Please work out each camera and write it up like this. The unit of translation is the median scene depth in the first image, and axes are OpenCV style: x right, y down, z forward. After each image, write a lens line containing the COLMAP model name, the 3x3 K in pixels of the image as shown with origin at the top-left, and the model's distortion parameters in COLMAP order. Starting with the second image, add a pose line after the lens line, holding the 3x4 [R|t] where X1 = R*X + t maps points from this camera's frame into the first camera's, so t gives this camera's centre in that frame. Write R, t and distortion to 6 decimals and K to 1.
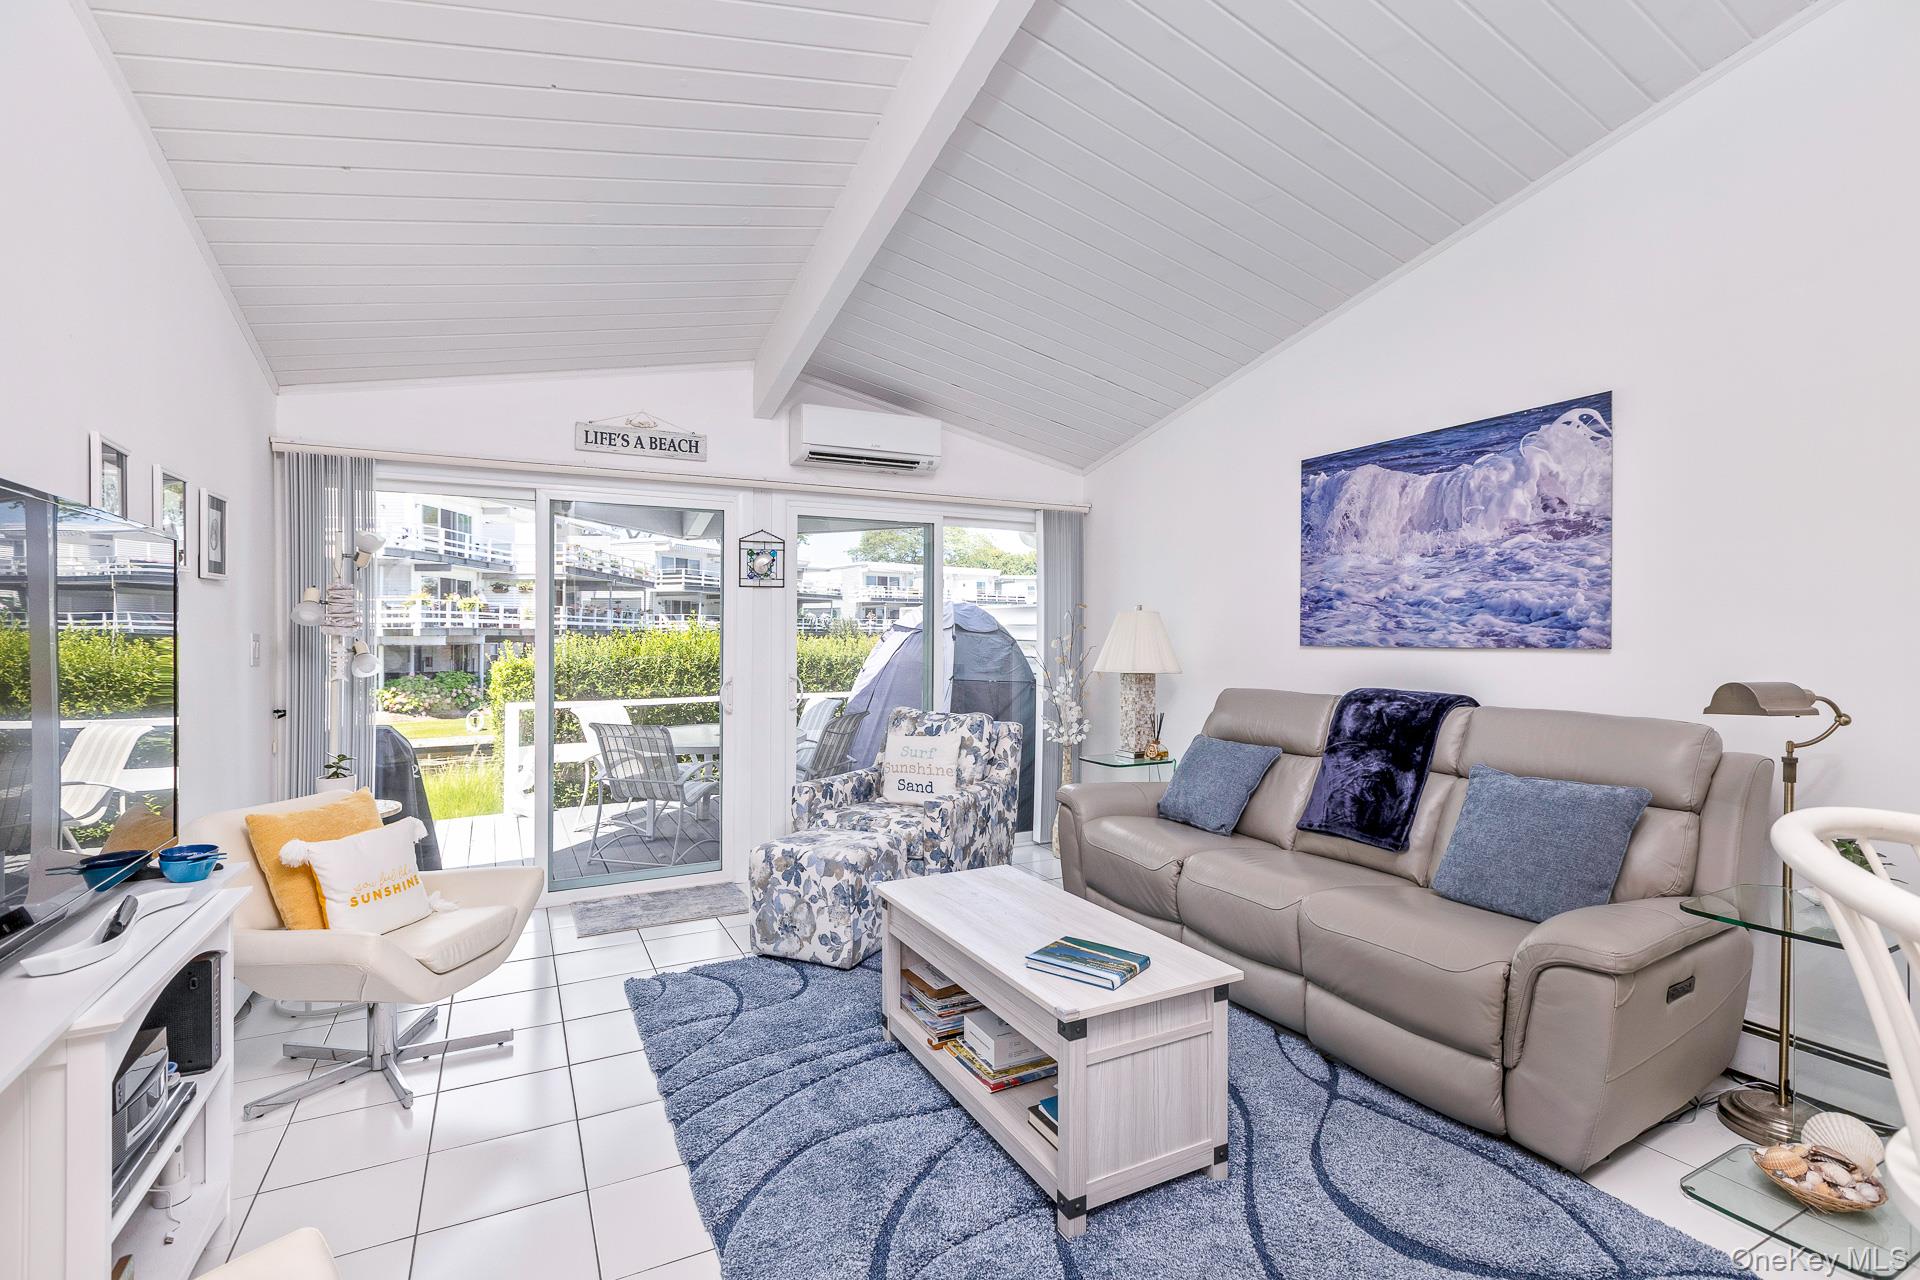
lens RADIAL K [[900.1, 0, 963.7], [0, 900.1, 620.0], [0, 0, 1]] dist [0.010113, -0.000113]
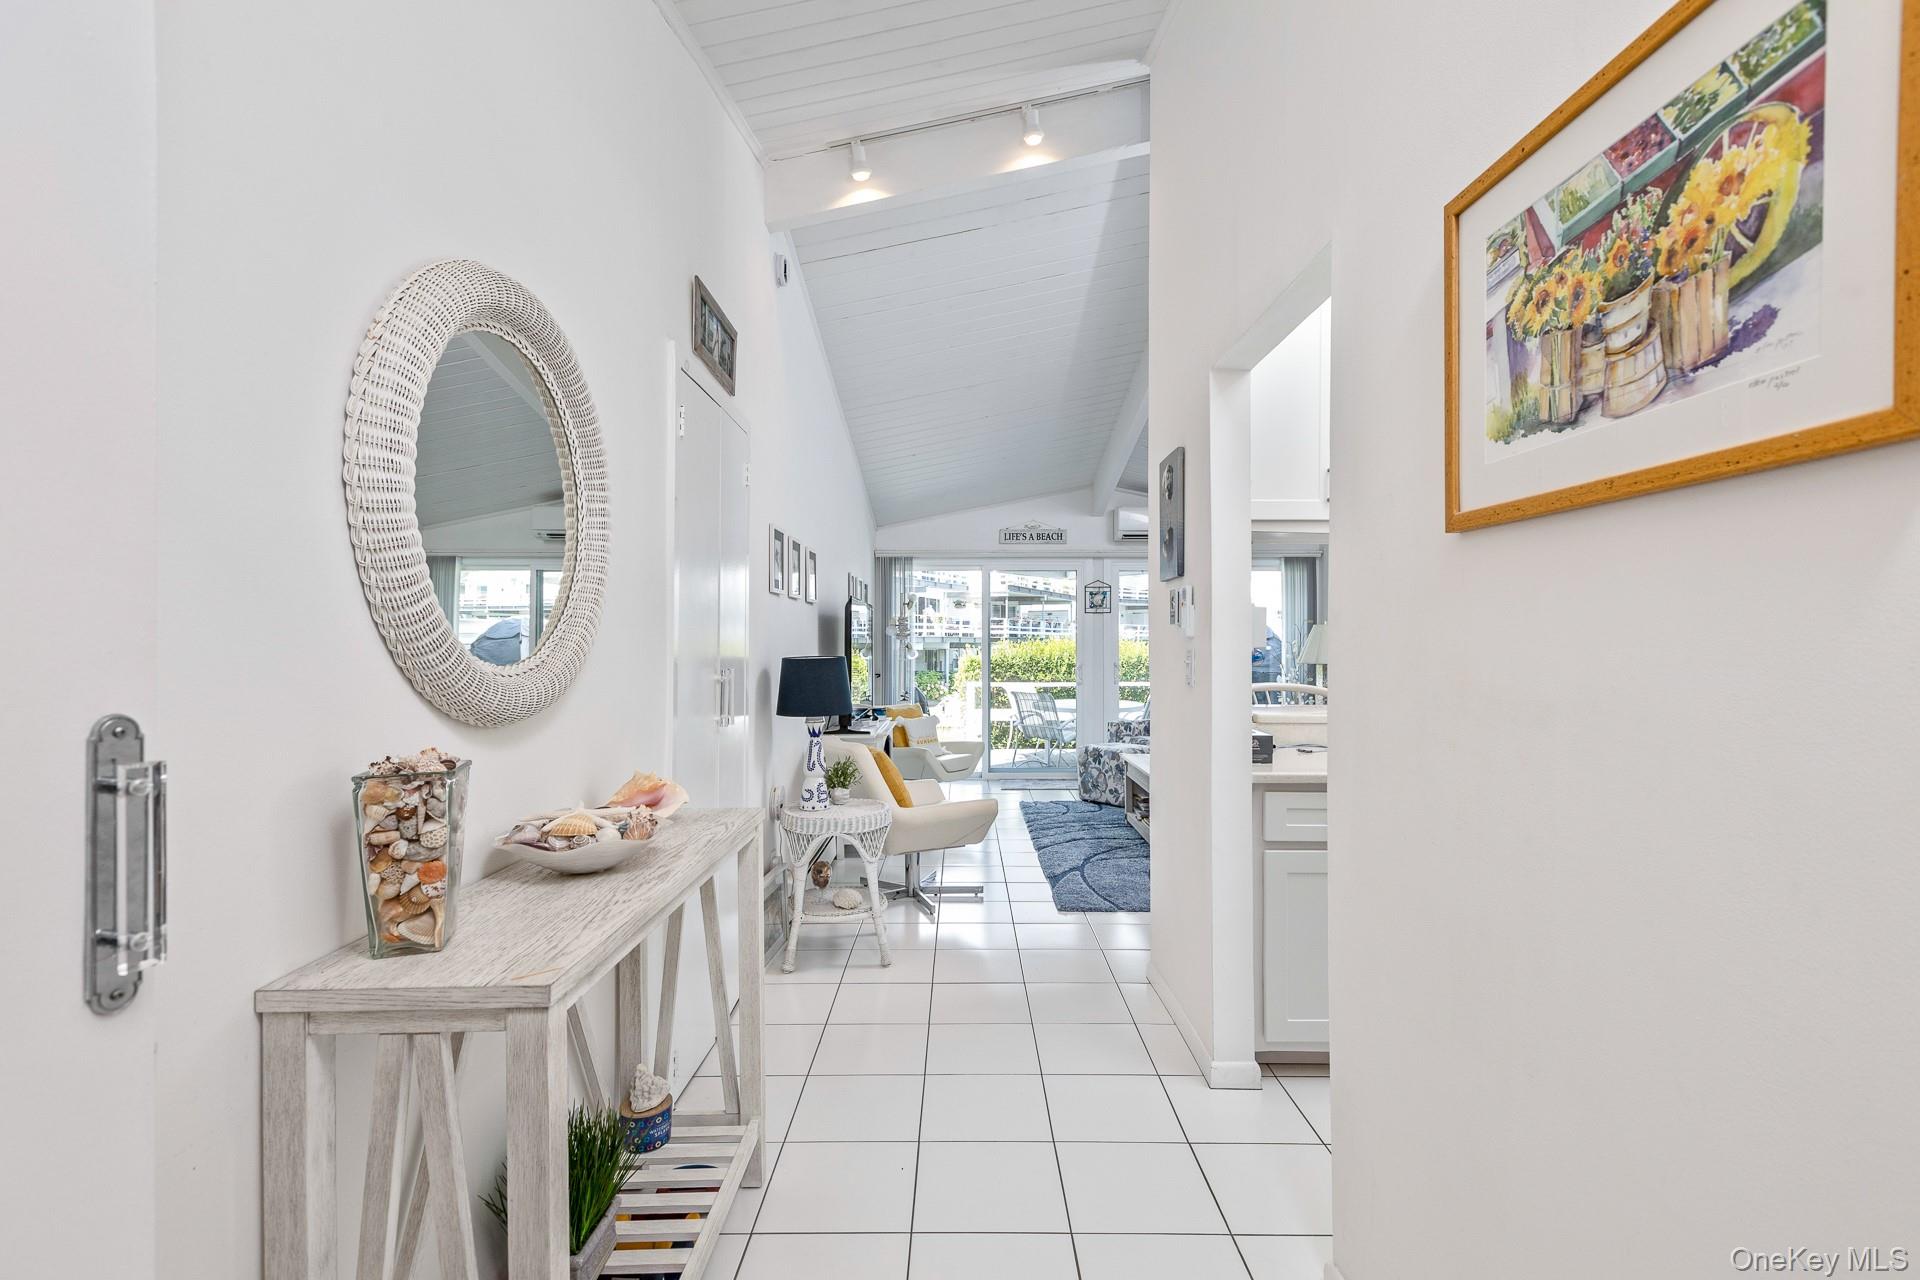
lens RADIAL K [[872.2, 0, 964.6], [0, 872.2, 641.6], [0, 0, 1]] dist [0.011729, -0.000507]
pose [[0.892460, 0.002158, -0.451121, 0.225193], [0.004508, 0.999896, 0.013702, -0.003844], [0.451104, -0.014262, 0.892358, -0.459168]]
